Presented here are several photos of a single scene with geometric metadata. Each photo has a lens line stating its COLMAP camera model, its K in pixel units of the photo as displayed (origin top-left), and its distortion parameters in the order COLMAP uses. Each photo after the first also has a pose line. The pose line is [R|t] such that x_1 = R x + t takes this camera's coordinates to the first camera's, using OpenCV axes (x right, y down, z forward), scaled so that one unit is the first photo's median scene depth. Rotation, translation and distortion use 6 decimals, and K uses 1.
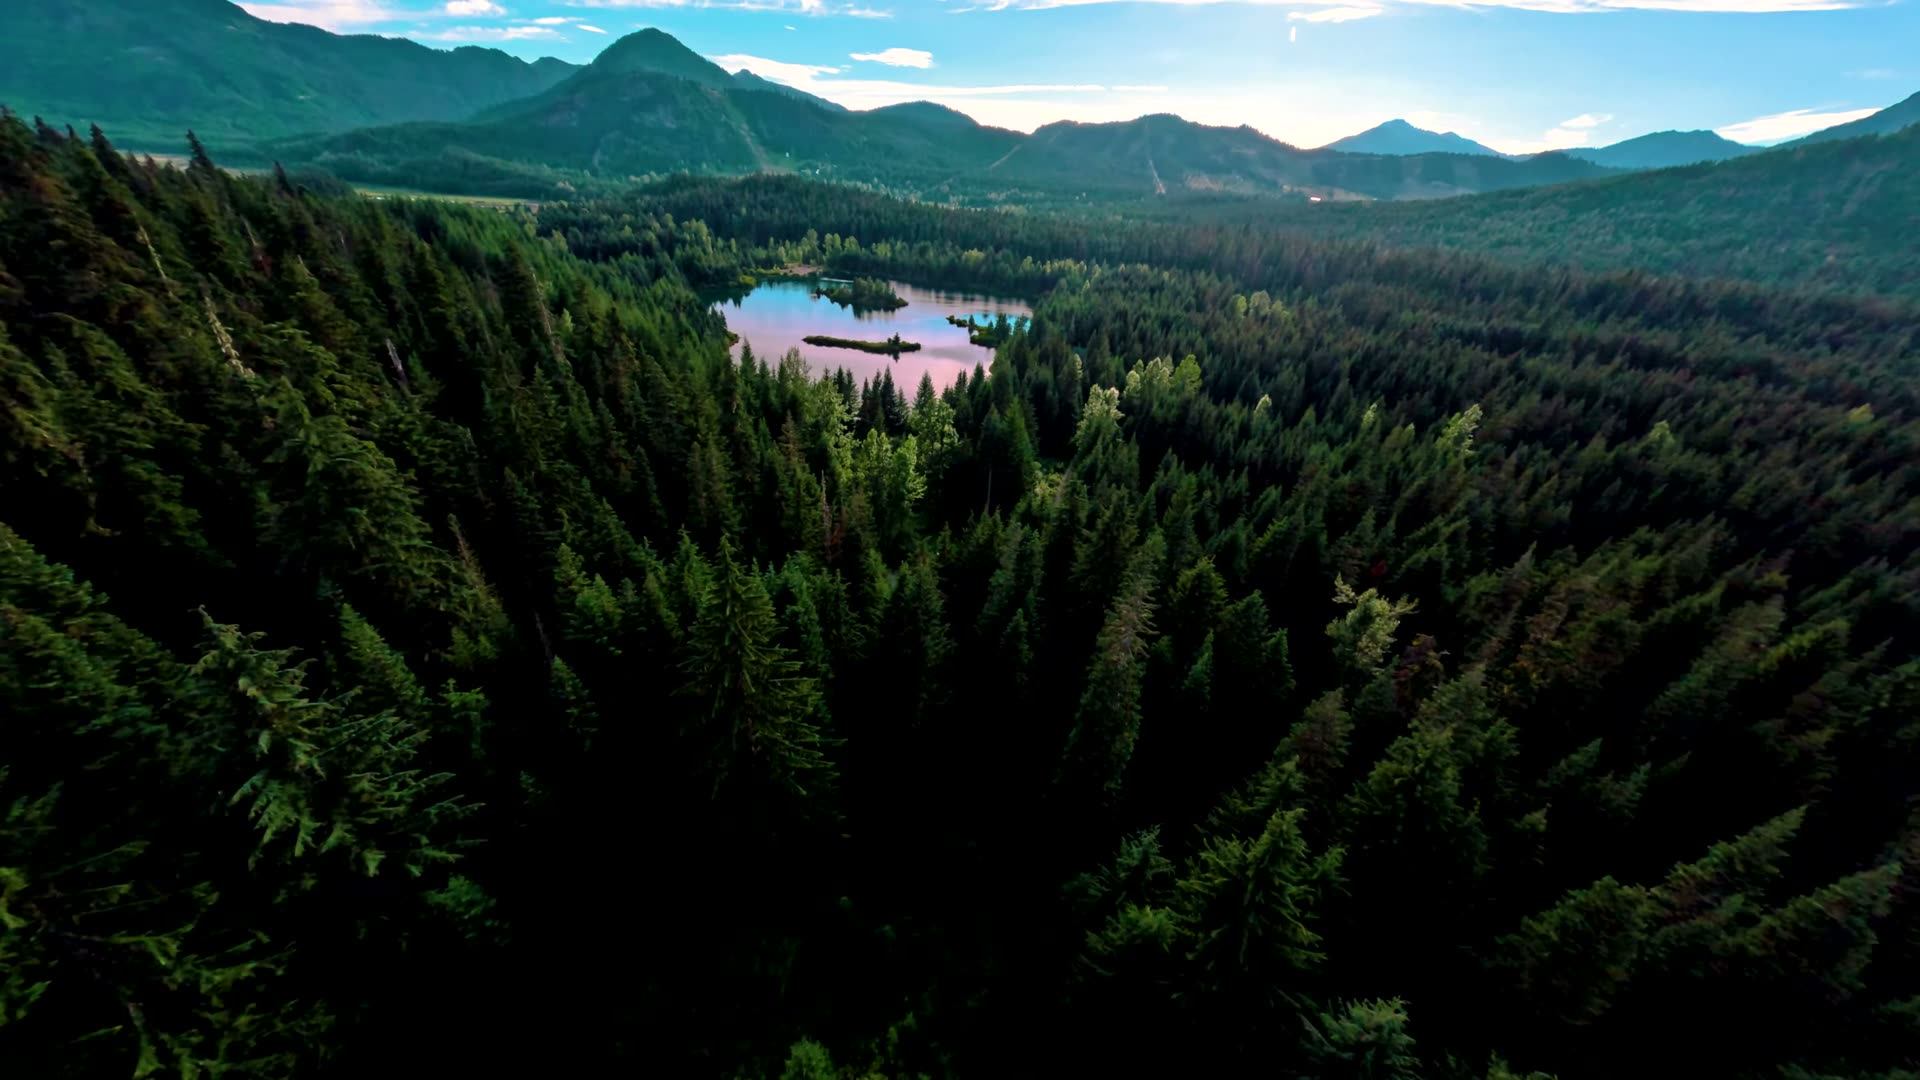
lens RADIAL K [[674.1, 0, 952.0], [0, 674.1, 543.0], [0, 0, 1]] dist [0.015148, 0.000100]
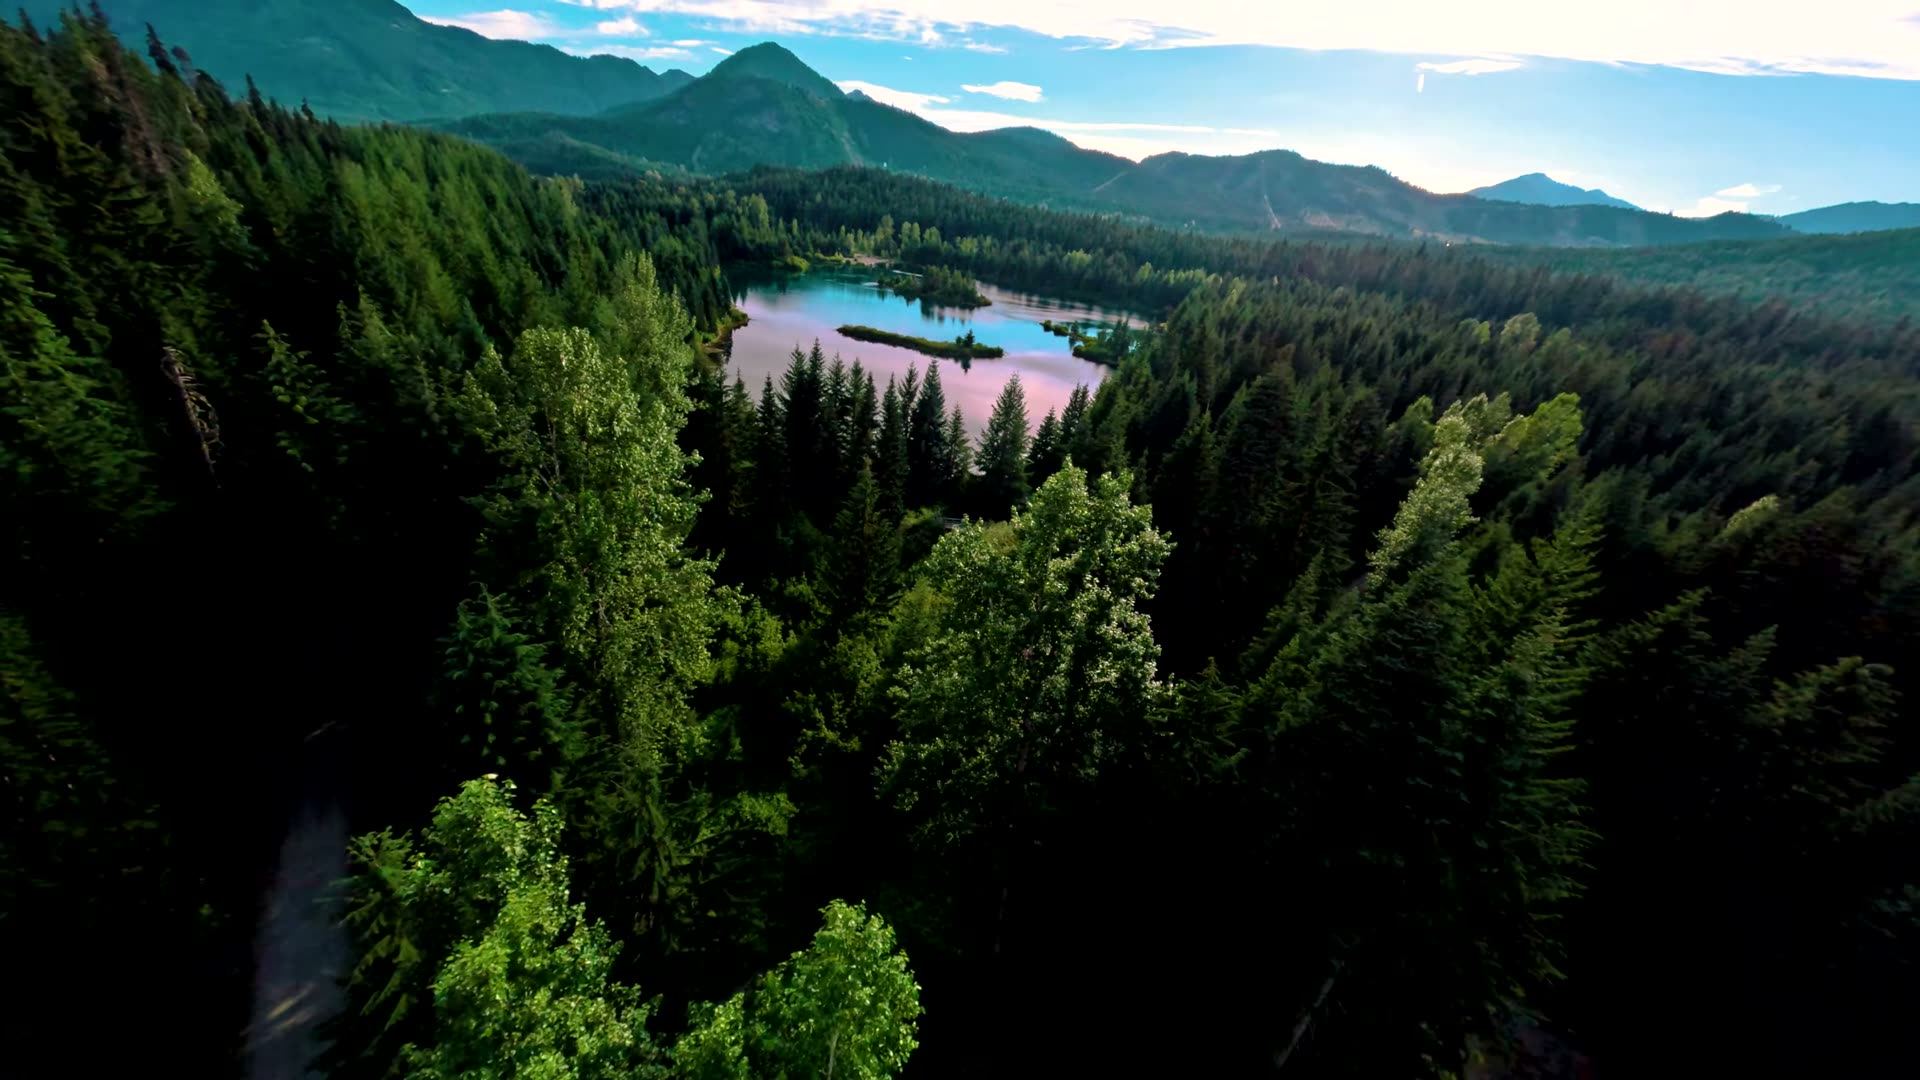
lens RADIAL K [[674.1, 0, 952.0], [0, 674.1, 543.0], [0, 0, 1]] dist [0.015148, 0.000100]
pose [[0.990358, 0.106705, -0.088344, -0.008607], [-0.109631, 0.993551, -0.028948, -0.037626], [0.084685, 0.038354, 0.995669, 0.164327]]
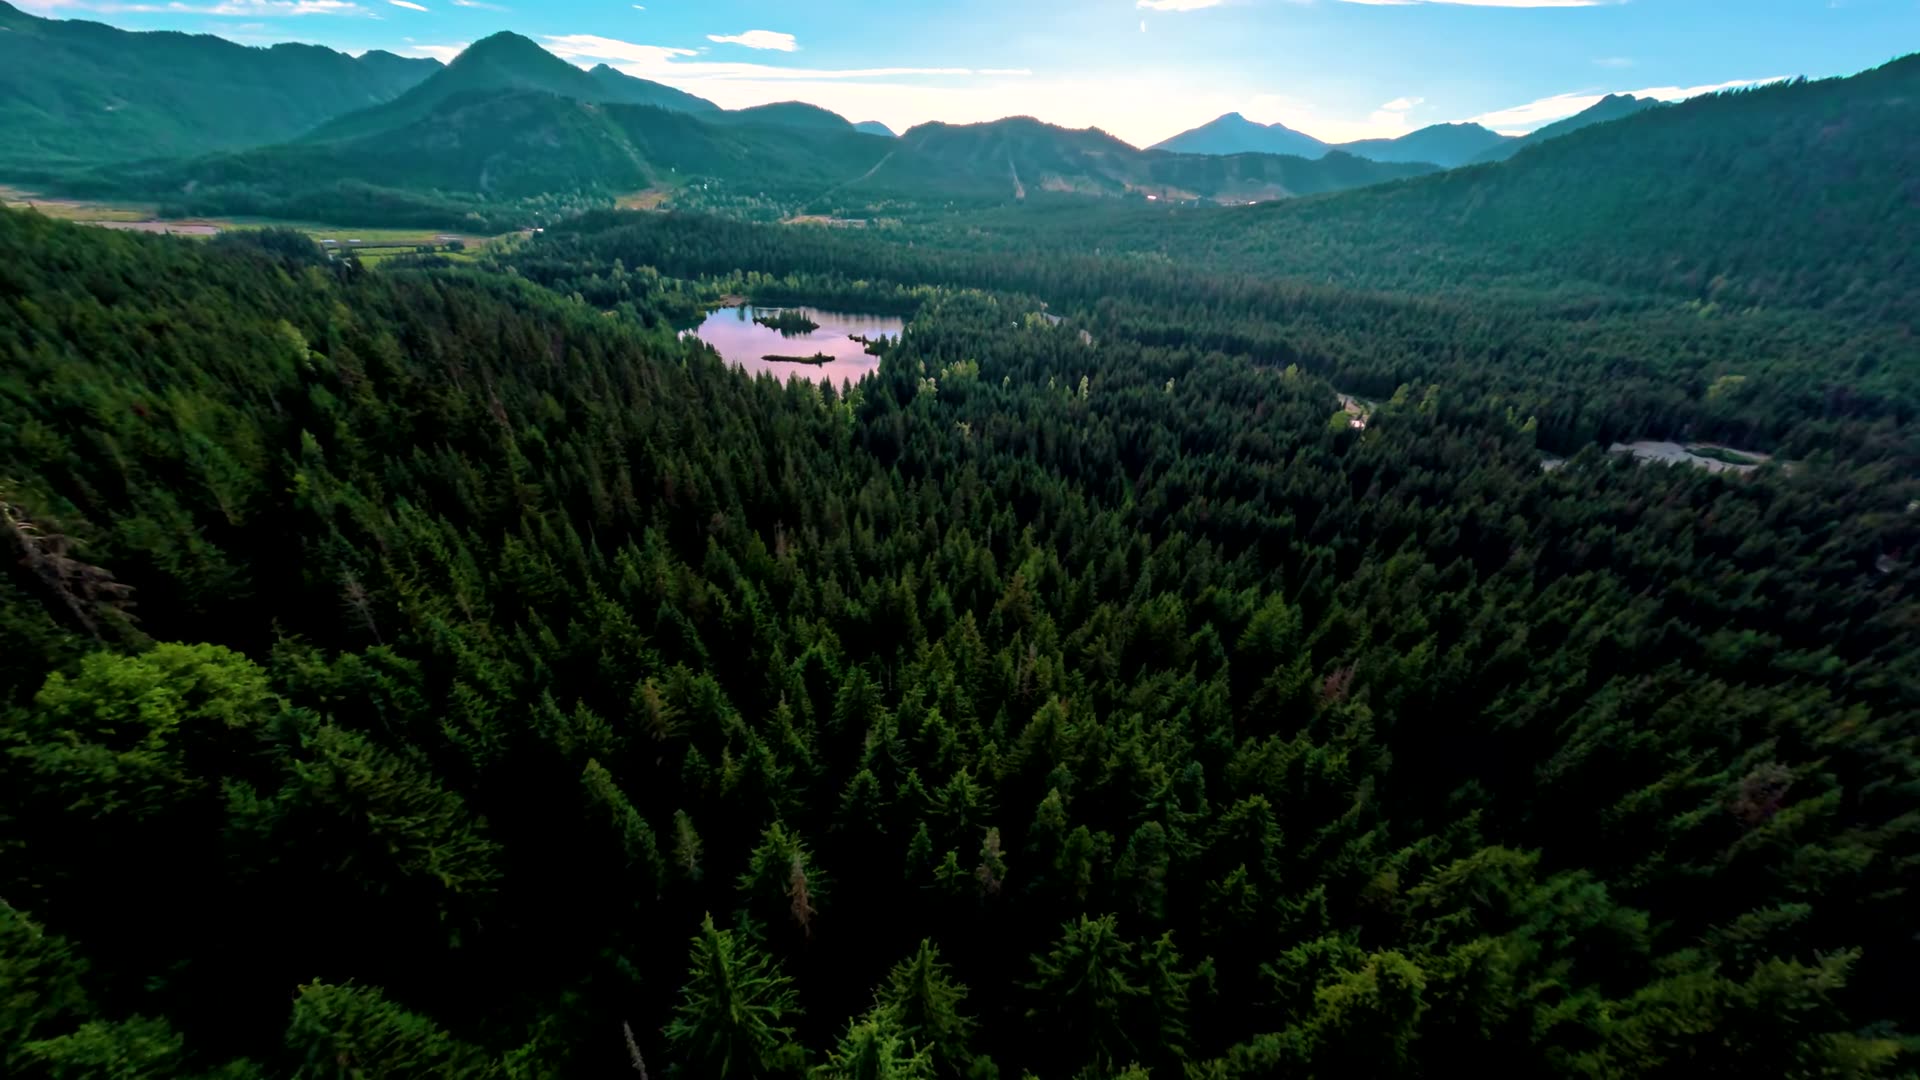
lens RADIAL K [[695.4, 0, 955.0], [0, 695.4, 525.6], [0, 0, 1]] dist [0.017852, 0.000275]
pose [[0.987010, -0.089061, 0.133715, -0.010574], [0.090734, 0.995854, -0.006461, 0.081637], [-0.132585, 0.018510, 0.990999, -0.377369]]
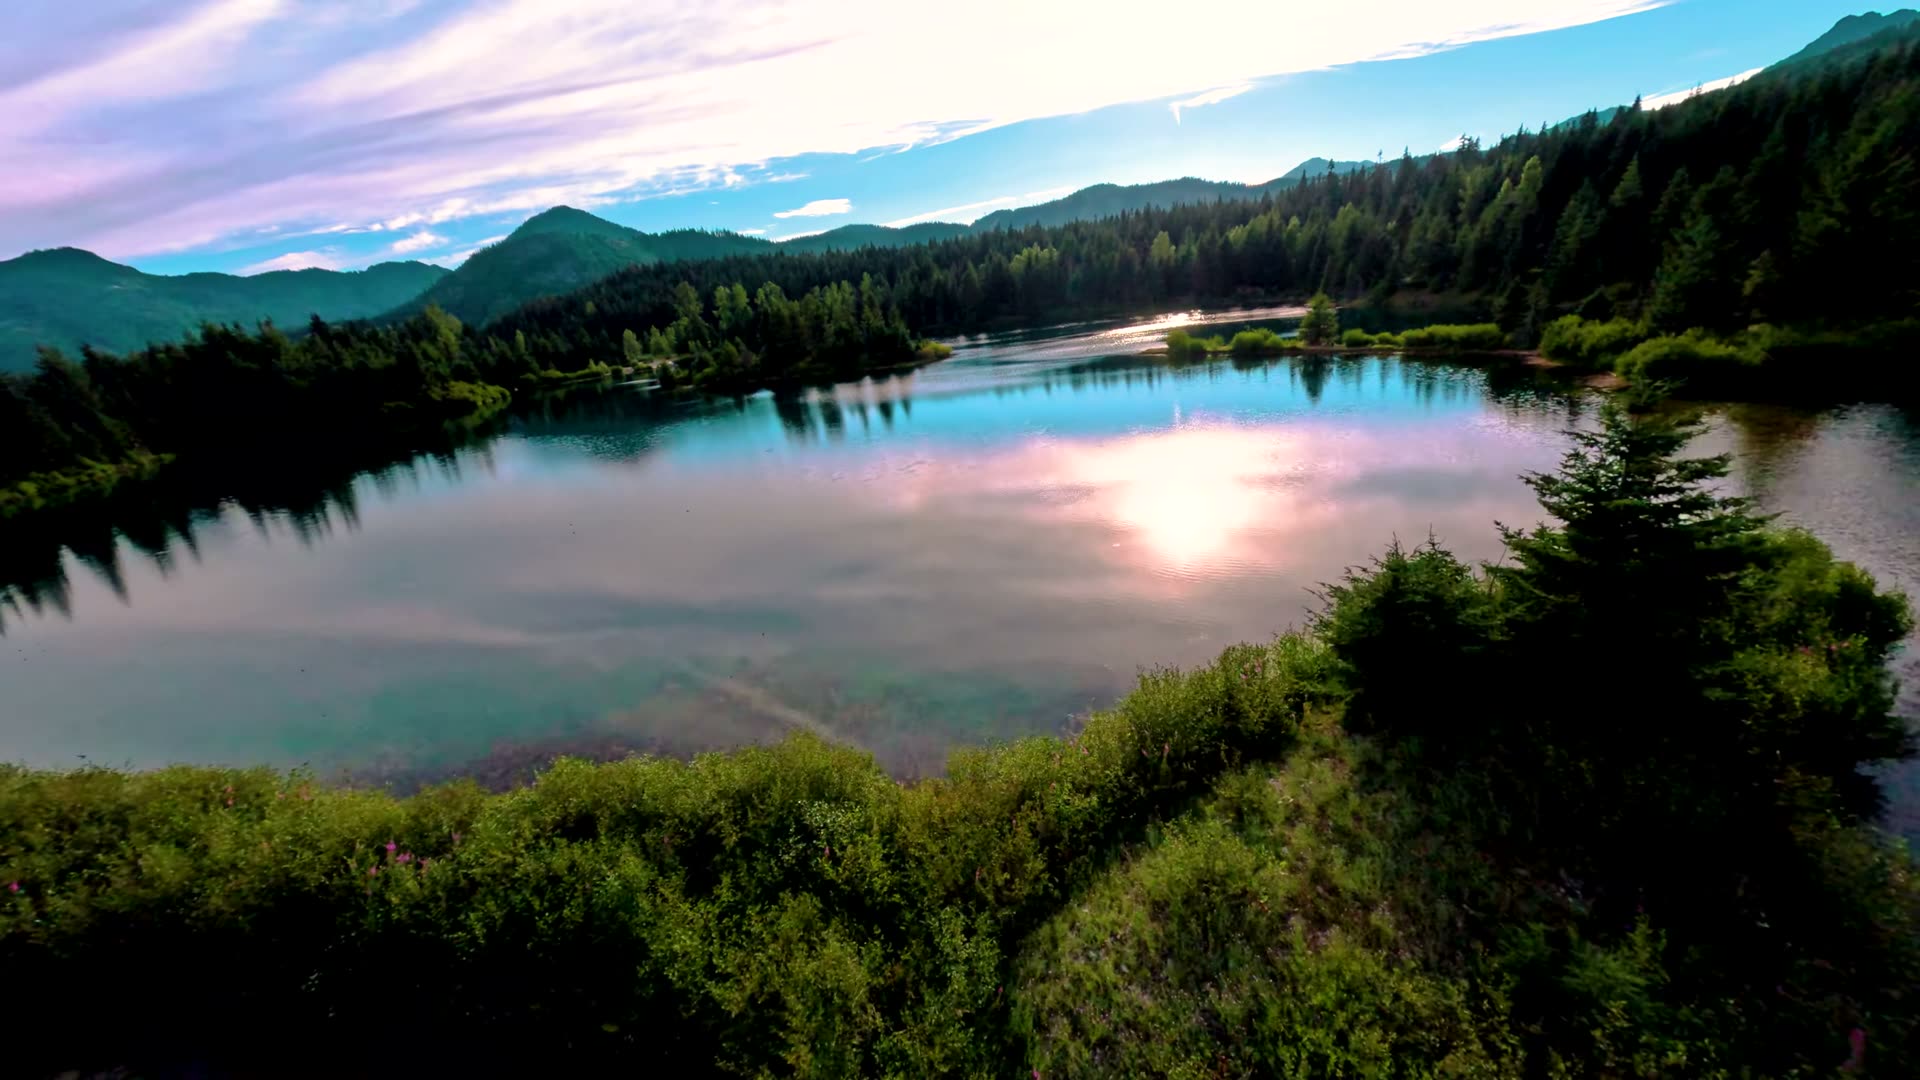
lens RADIAL K [[695.4, 0, 955.0], [0, 695.4, 525.6], [0, 0, 1]] dist [0.017852, 0.000275]
pose [[0.979551, -0.199456, 0.026409, -0.058687], [0.200988, 0.964090, -0.173590, -0.153762], [0.009163, 0.175348, 0.984464, 0.487236]]
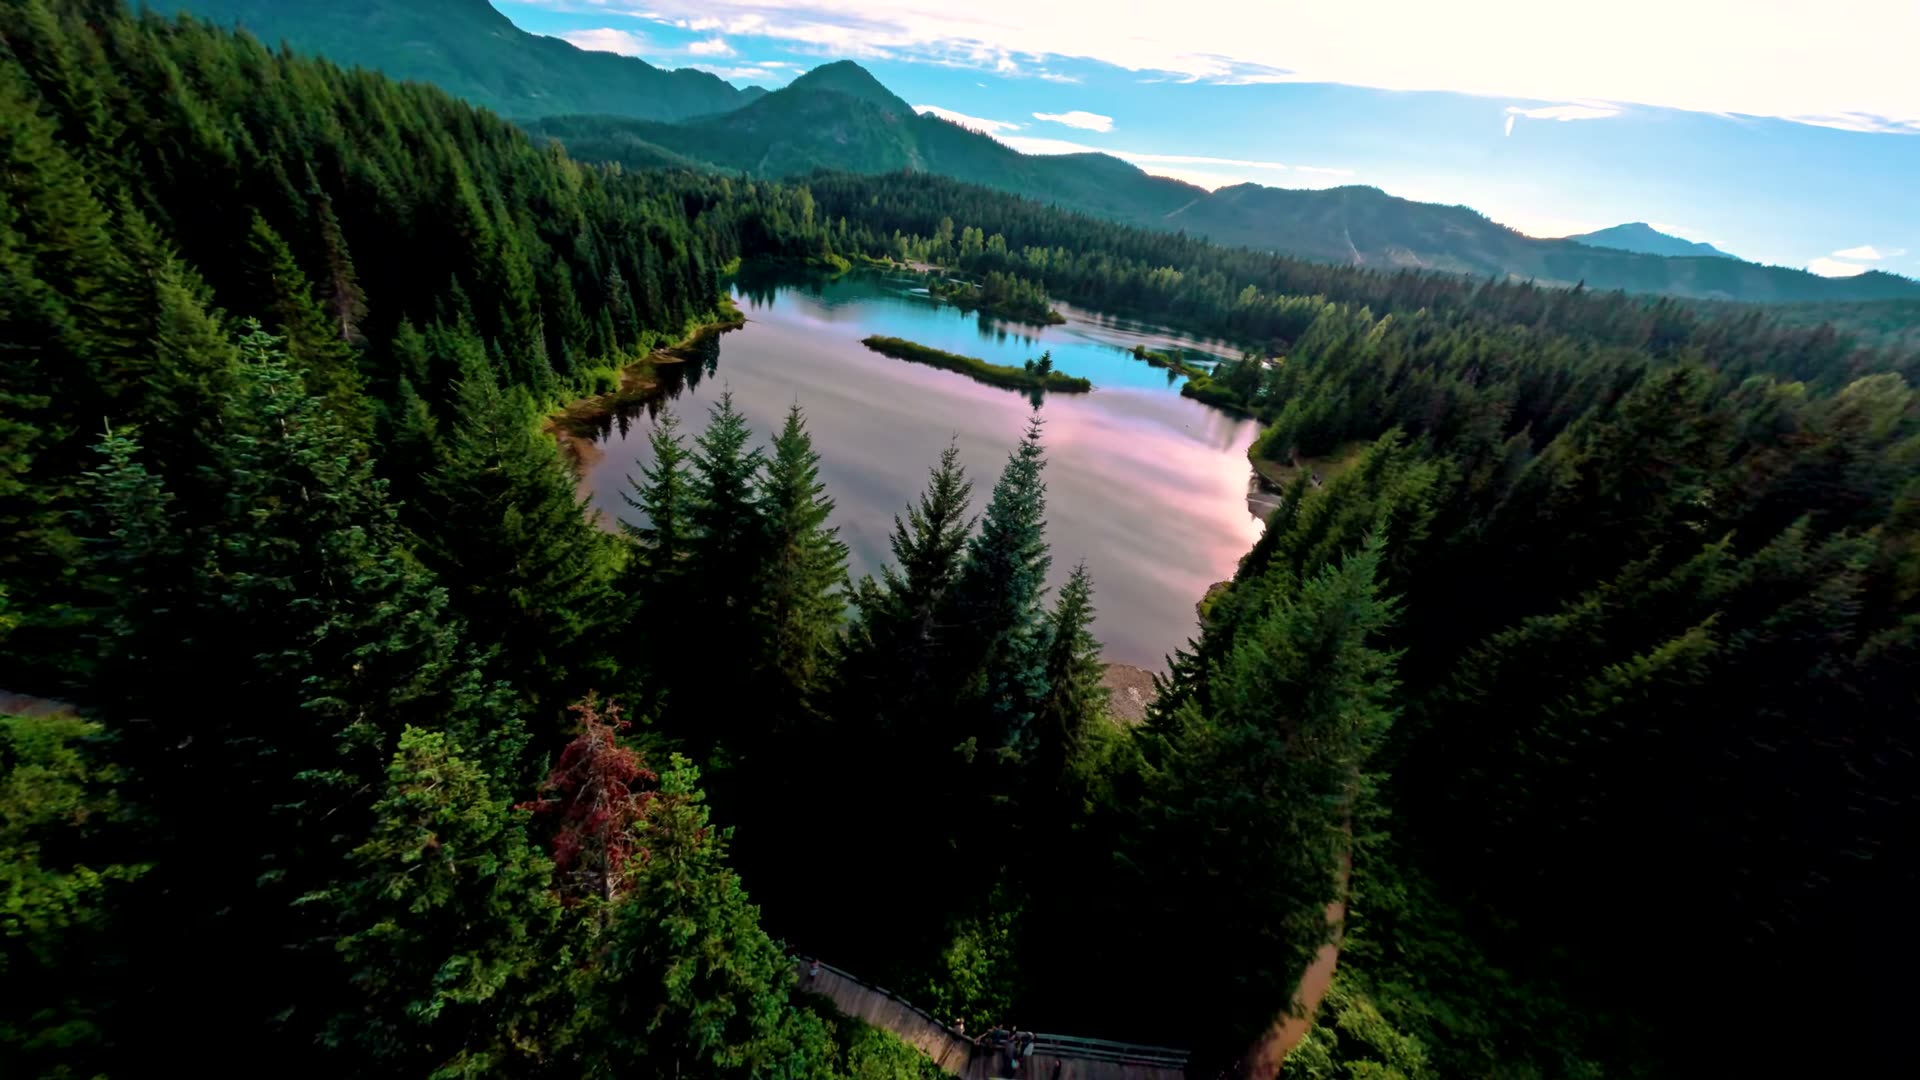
lens RADIAL K [[674.1, 0, 952.0], [0, 674.1, 543.0], [0, 0, 1]] dist [0.015148, 0.000100]
pose [[0.972939, 0.176907, -0.148642, -0.026587], [-0.185764, 0.981427, -0.047872, -0.071830], [0.137412, 0.074189, 0.987732, 0.266563]]
